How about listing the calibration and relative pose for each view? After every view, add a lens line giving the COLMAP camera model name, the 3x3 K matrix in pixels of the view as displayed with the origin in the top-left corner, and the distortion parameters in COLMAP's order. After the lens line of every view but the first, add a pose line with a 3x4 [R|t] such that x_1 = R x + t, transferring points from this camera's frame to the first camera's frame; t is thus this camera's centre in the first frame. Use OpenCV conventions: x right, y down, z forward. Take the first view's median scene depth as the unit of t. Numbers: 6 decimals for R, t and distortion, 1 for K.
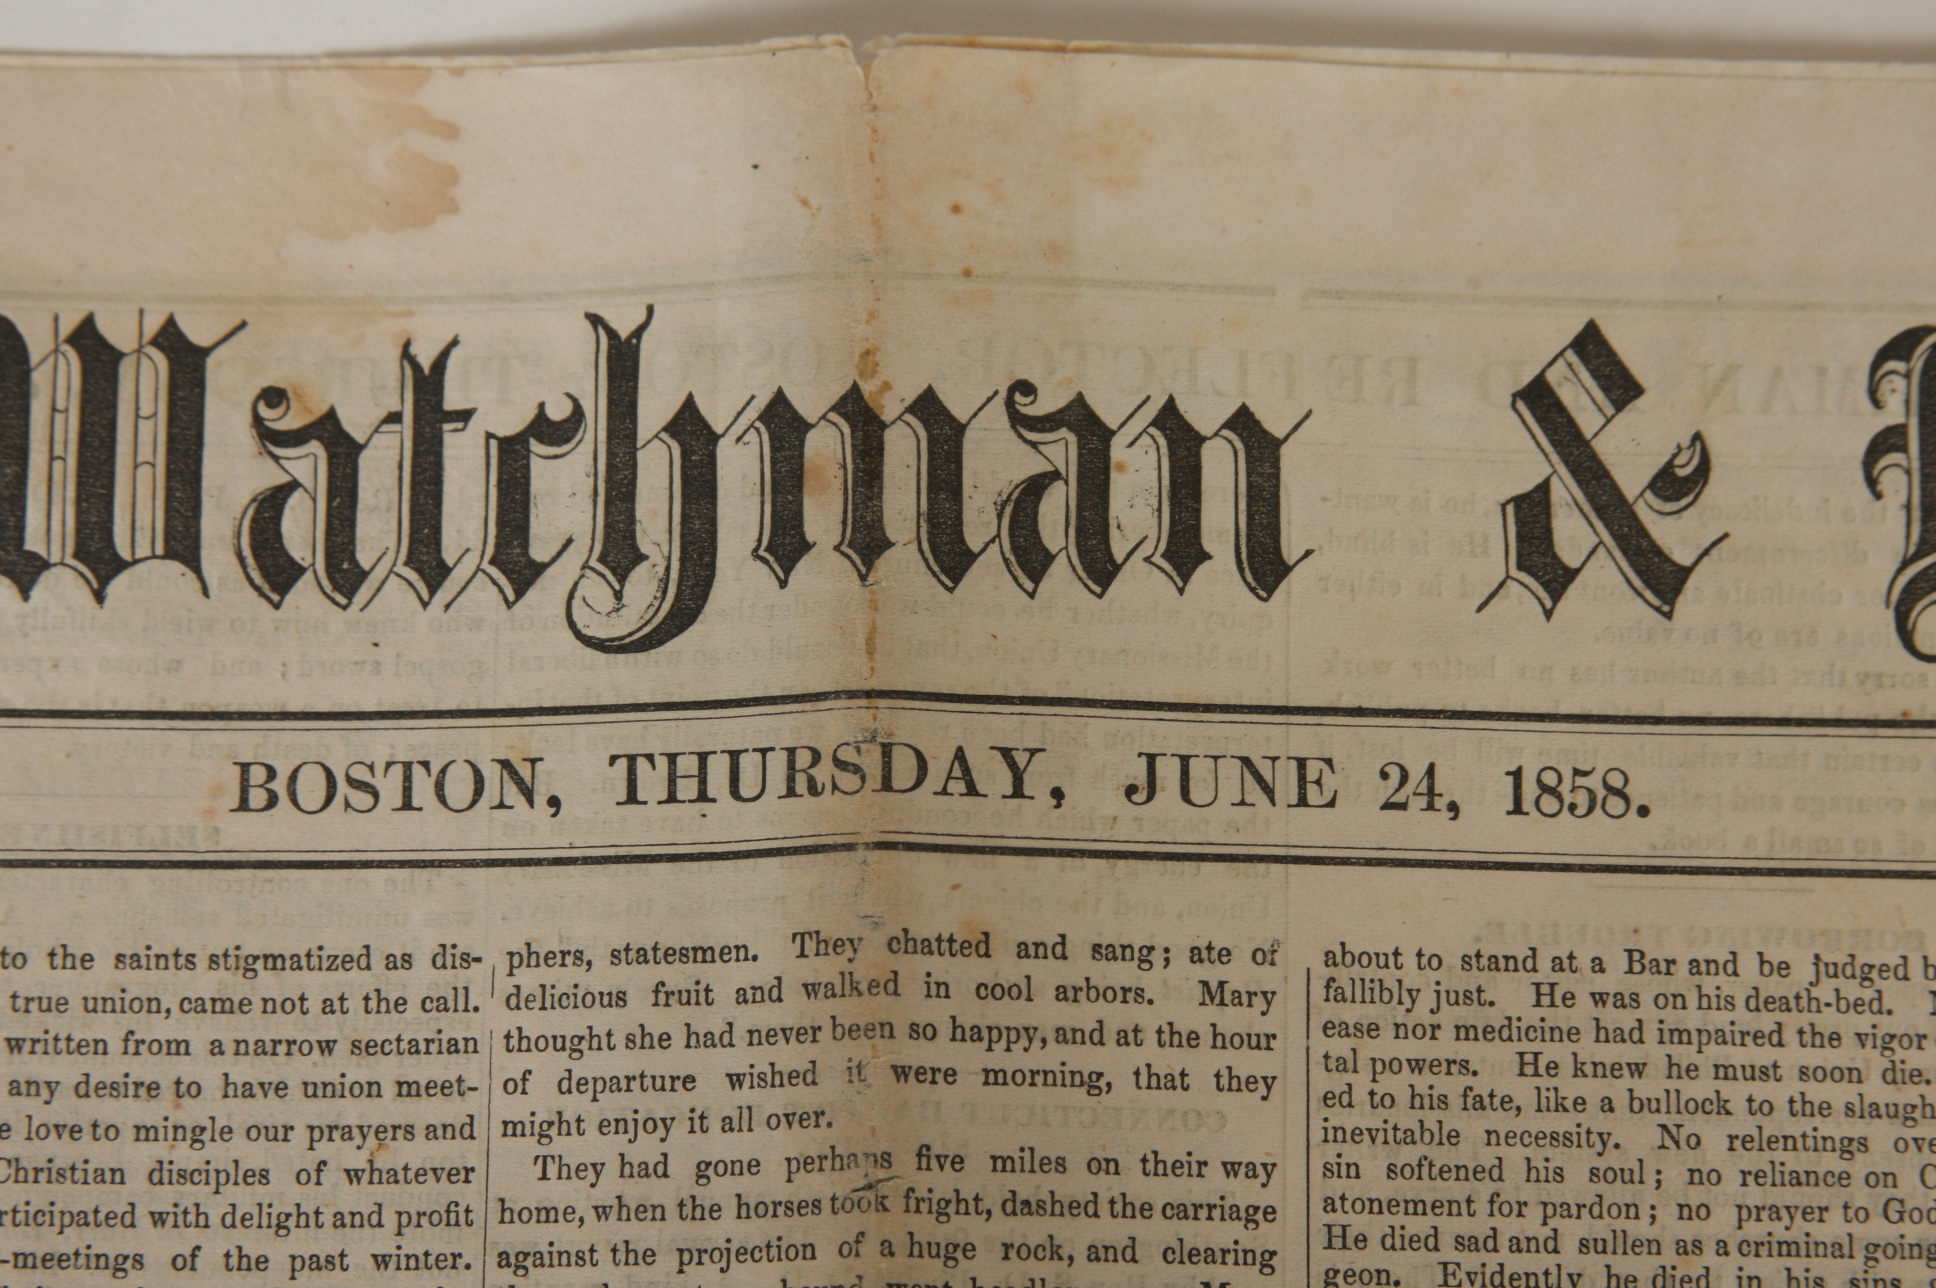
lens RADIAL K [[6972.7, 0, 972.0], [0, 6972.7, 647.2], [0, 0, 1]] dist [0.032886, 0.000000]
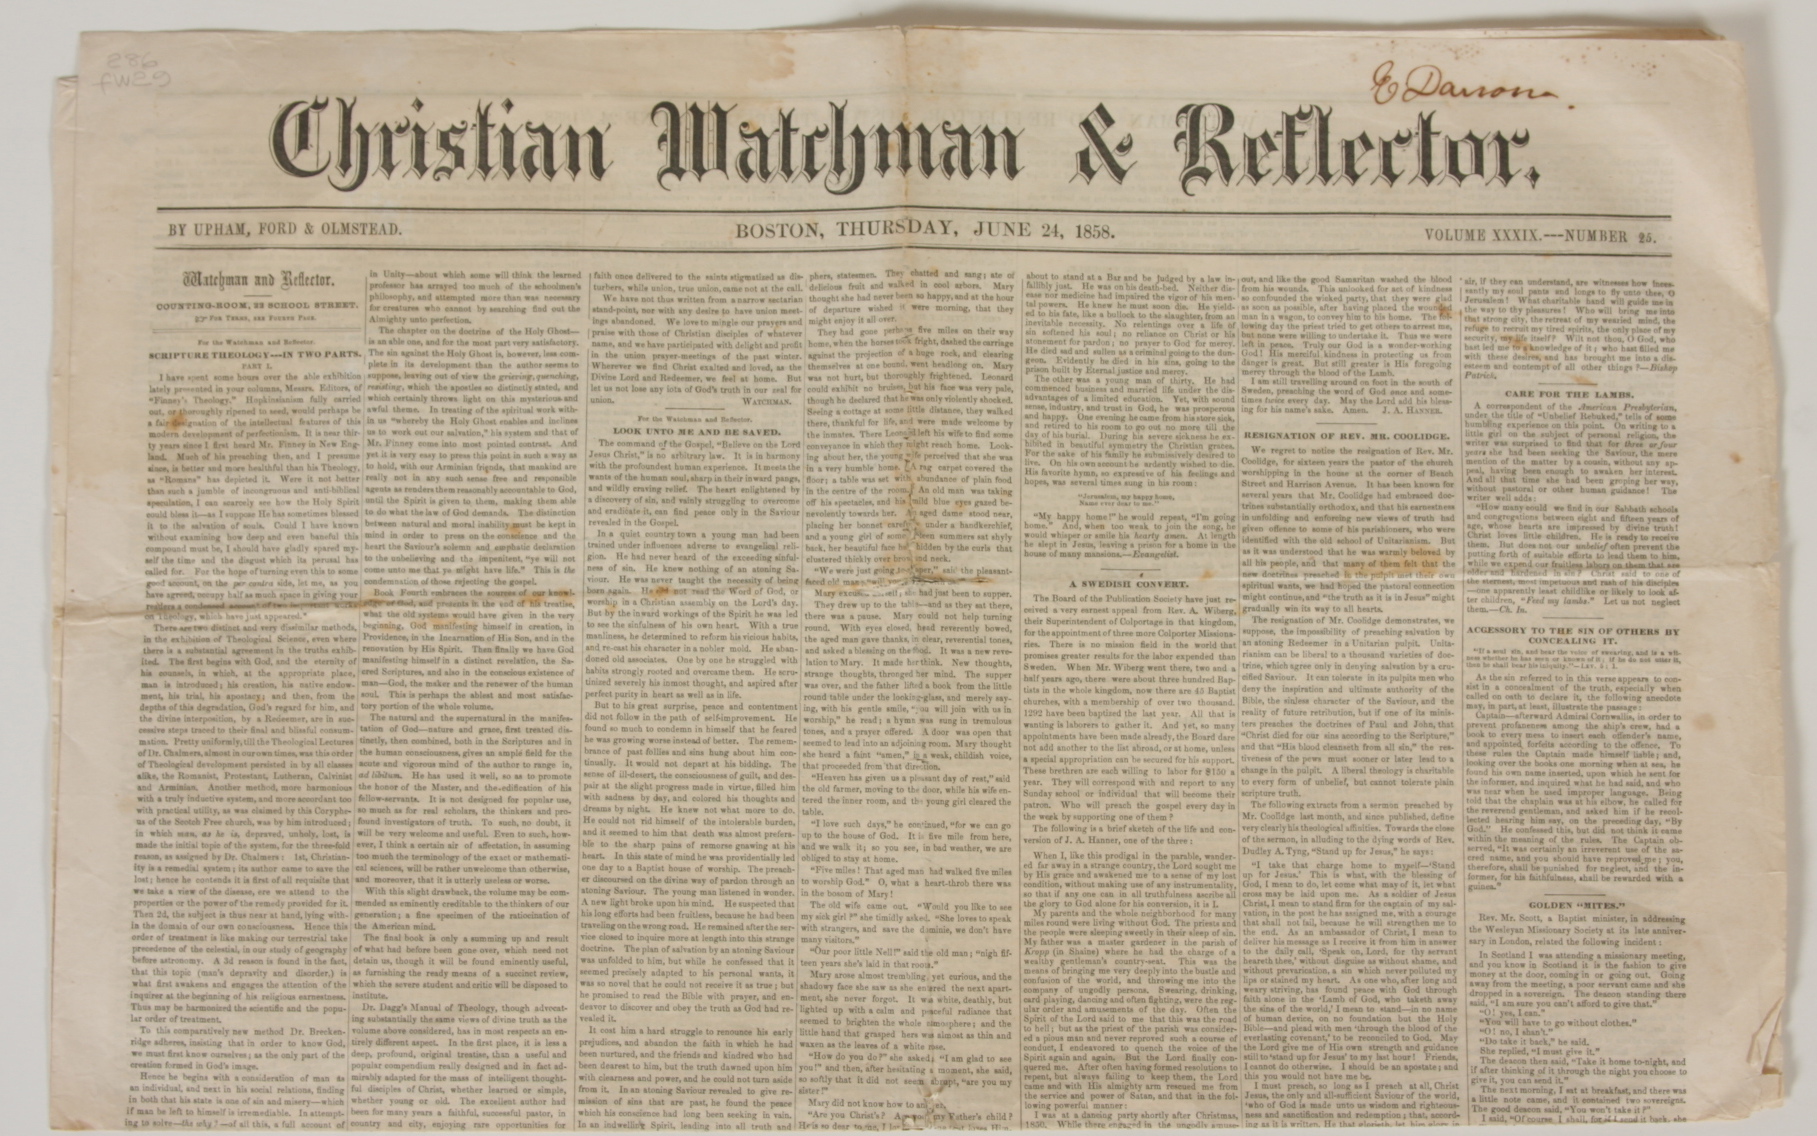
lens RADIAL K [[4268.5, 0, 903.1], [0, 4268.5, 578.9], [0, 0, 1]] dist [-0.061224, 0.000000]
pose [[0.999784, -0.000767, -0.020772, 0.031243], [0.003494, 0.991297, 0.131597, -0.096169], [0.020490, -0.131641, 0.991086, -1.296045]]
